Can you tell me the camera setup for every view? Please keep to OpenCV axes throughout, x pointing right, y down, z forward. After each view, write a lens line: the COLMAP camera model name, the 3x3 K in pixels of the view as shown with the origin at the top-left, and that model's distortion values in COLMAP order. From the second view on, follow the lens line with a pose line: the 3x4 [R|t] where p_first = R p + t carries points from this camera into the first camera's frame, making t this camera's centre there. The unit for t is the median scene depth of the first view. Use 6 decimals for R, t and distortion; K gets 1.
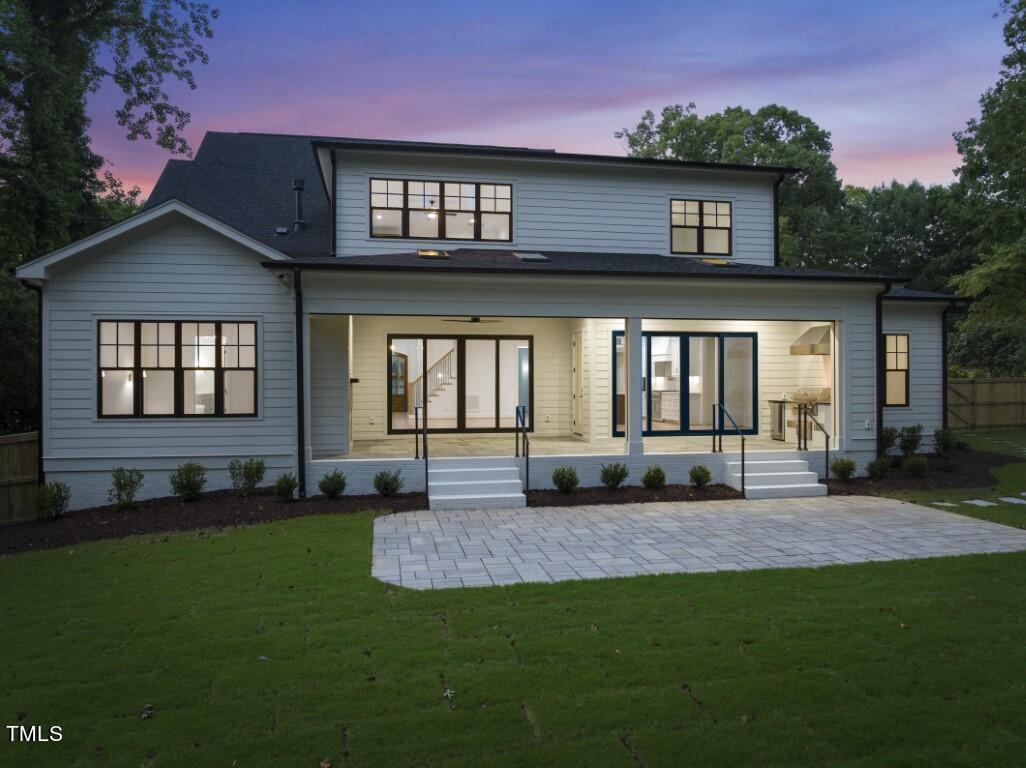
lens RADIAL K [[730.2, 0, 513.0], [0, 730.2, 384.0], [0, 0, 1]] dist [-0.058720, 0.030301]
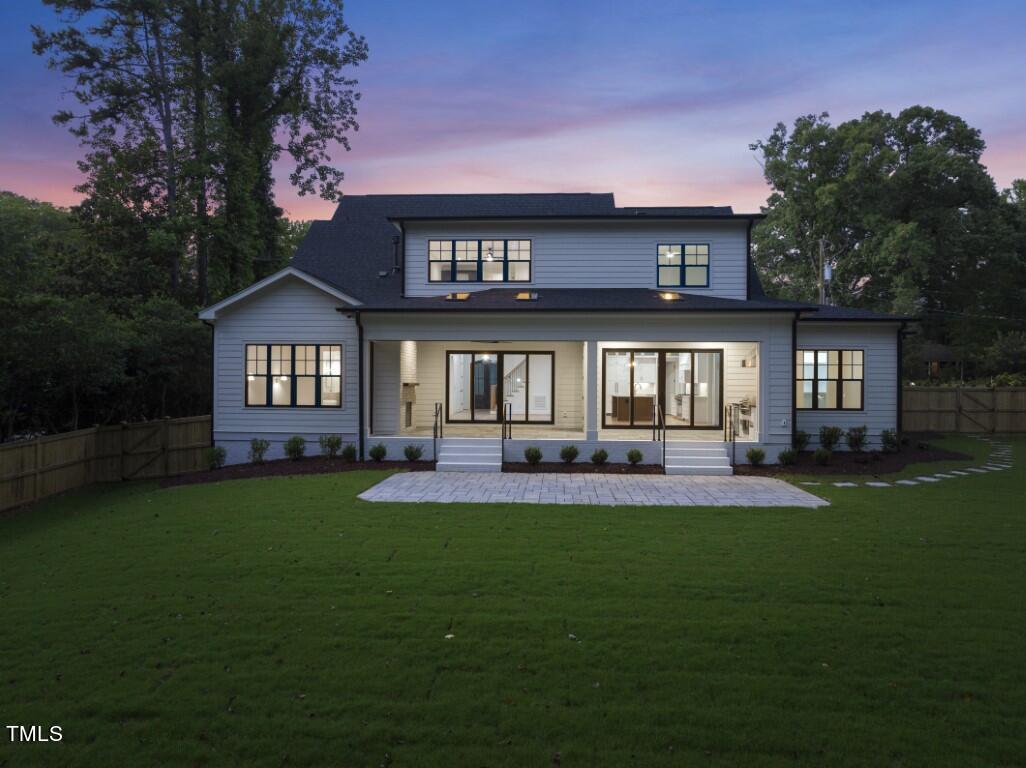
lens RADIAL K [[716.2, 0, 513.0], [0, 716.2, 384.0], [0, 0, 1]] dist [-0.043800, 0.002709]
pose [[0.970209, 0.010113, -0.242058, 0.273202], [-0.010664, 0.999943, -0.000966, -0.005295], [0.242035, 0.003518, 0.970261, -0.274089]]
